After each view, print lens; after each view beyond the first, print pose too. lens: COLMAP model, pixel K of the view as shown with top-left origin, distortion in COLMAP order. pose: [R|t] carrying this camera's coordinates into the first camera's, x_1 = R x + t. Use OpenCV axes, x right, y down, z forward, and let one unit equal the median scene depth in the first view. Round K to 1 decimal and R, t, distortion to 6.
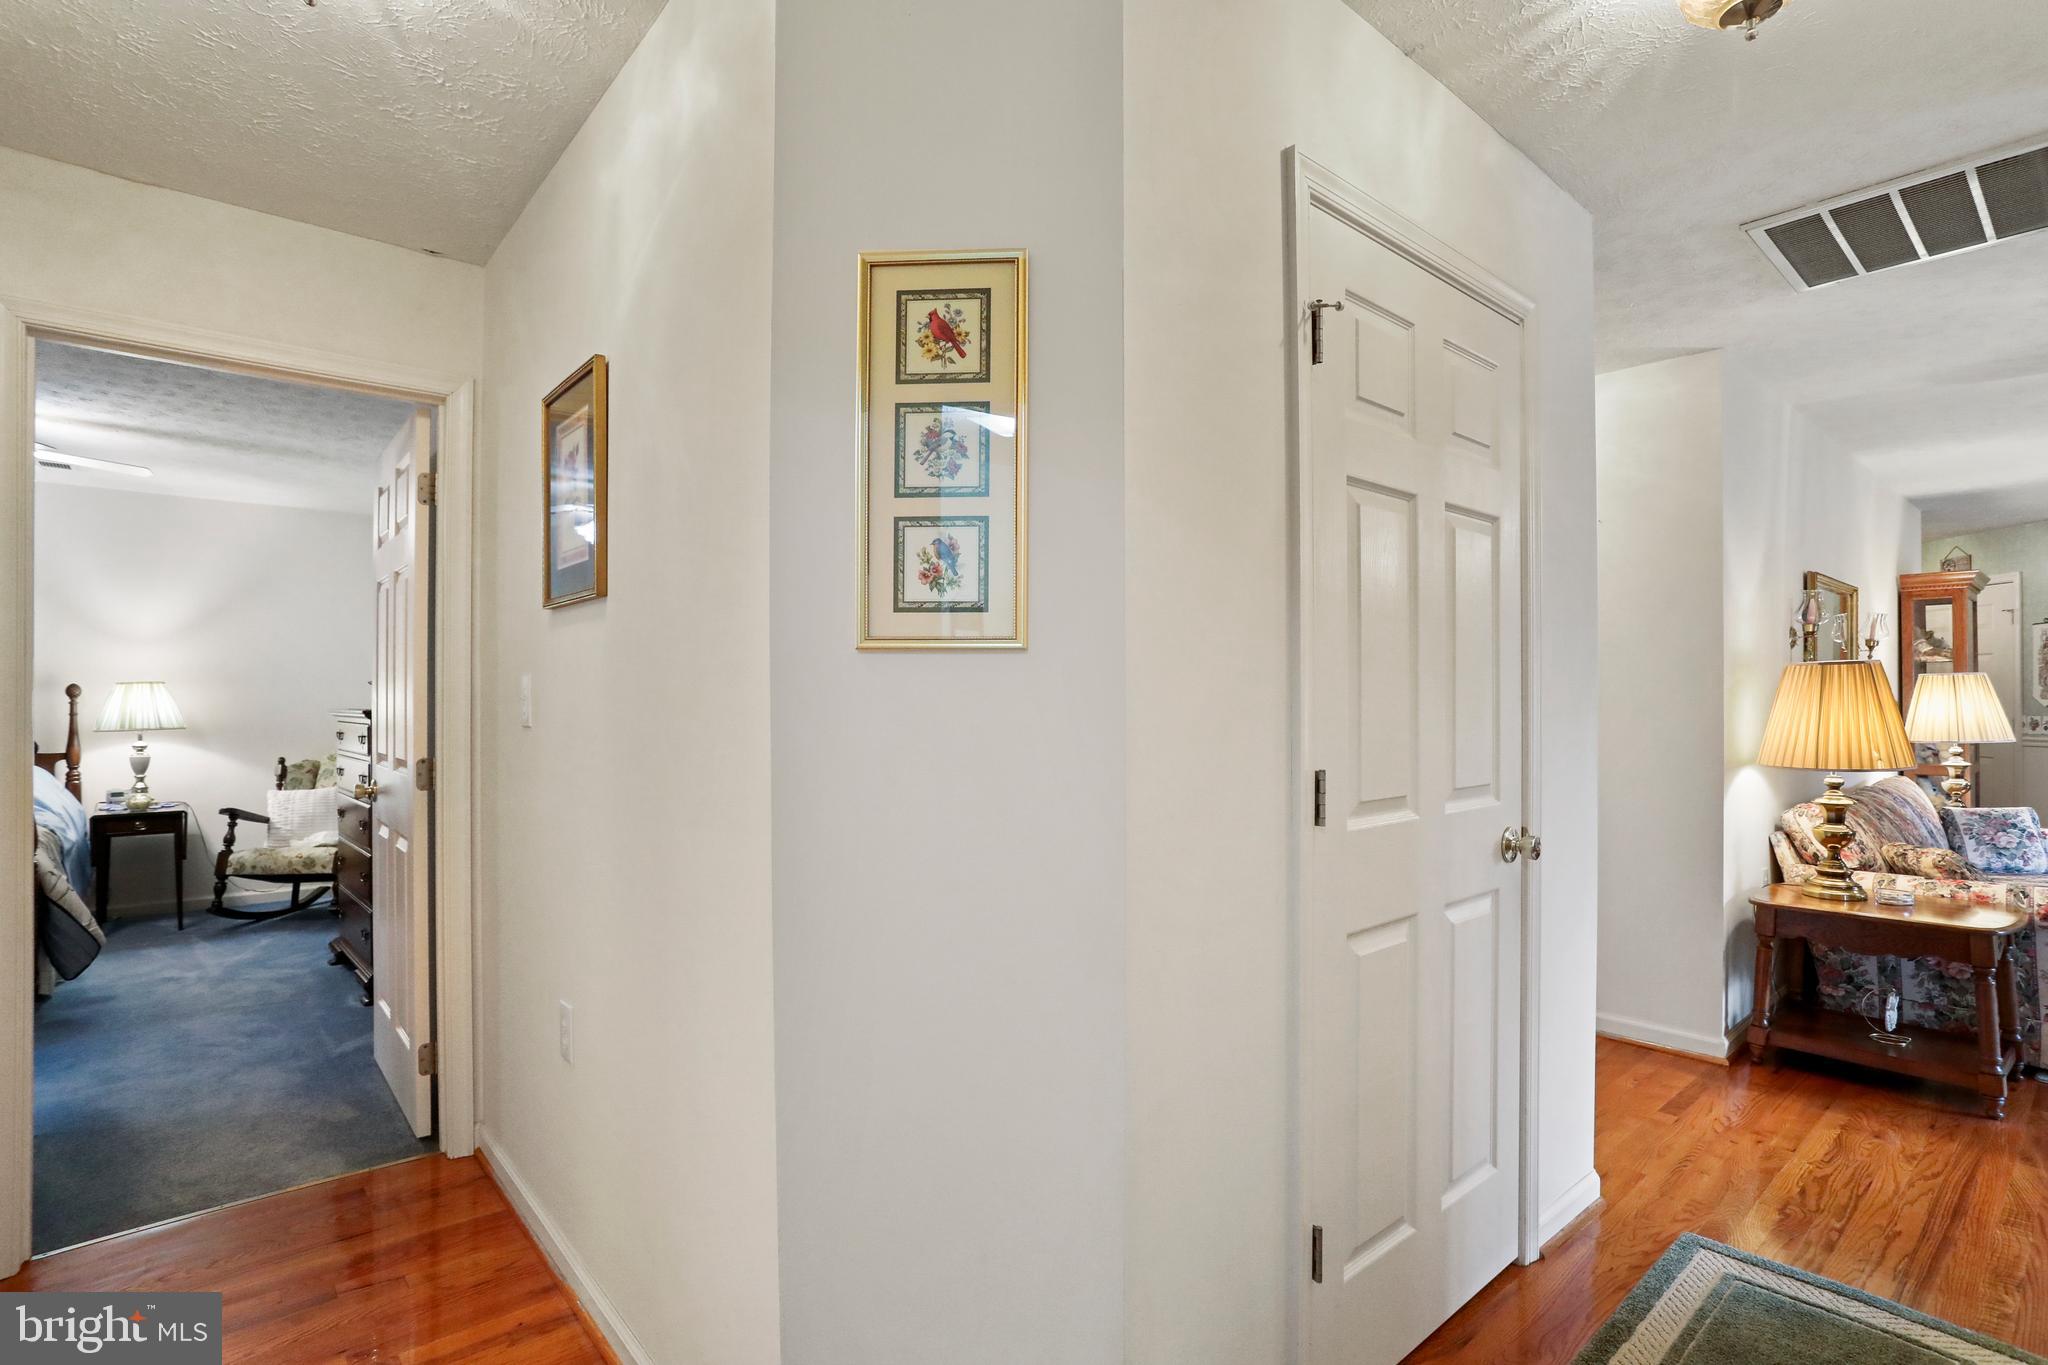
lens RADIAL K [[997.3, 0, 1022.8], [0, 997.3, 685.6], [0, 0, 1]] dist [-0.059158, 0.030368]
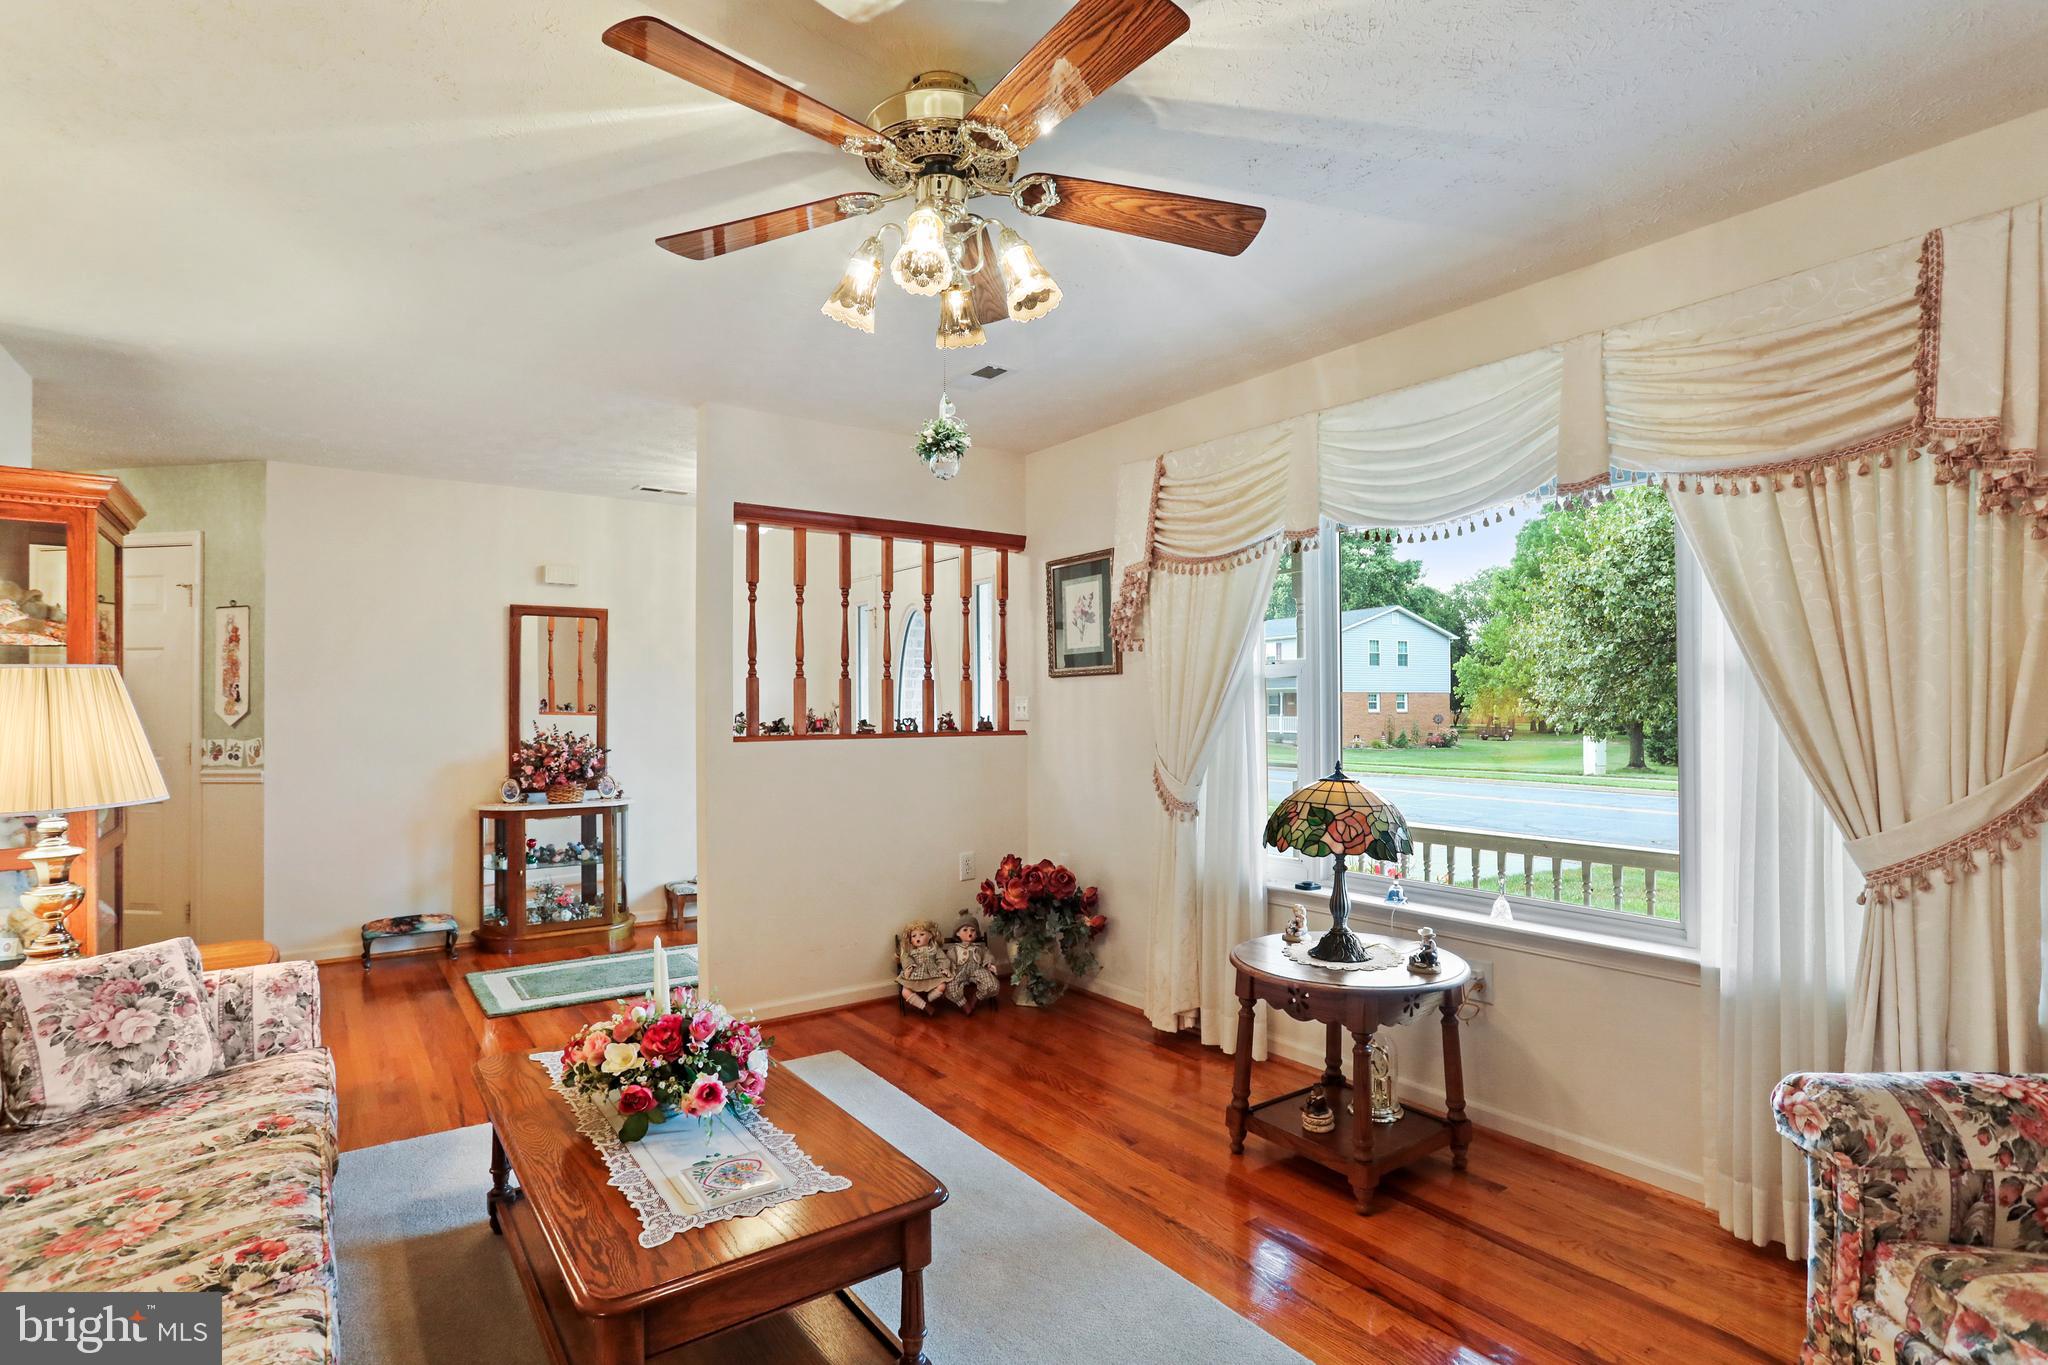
lens RADIAL K [[997.3, 0, 1024.5], [0, 997.3, 691.3], [0, 0, 1]] dist [-0.059158, 0.030368]
pose [[0.083171, 0.010258, 0.996482, 0.576825], [0.001287, 0.999945, -0.010401, 0.007047], [-0.996534, 0.002147, 0.083153, 0.528351]]
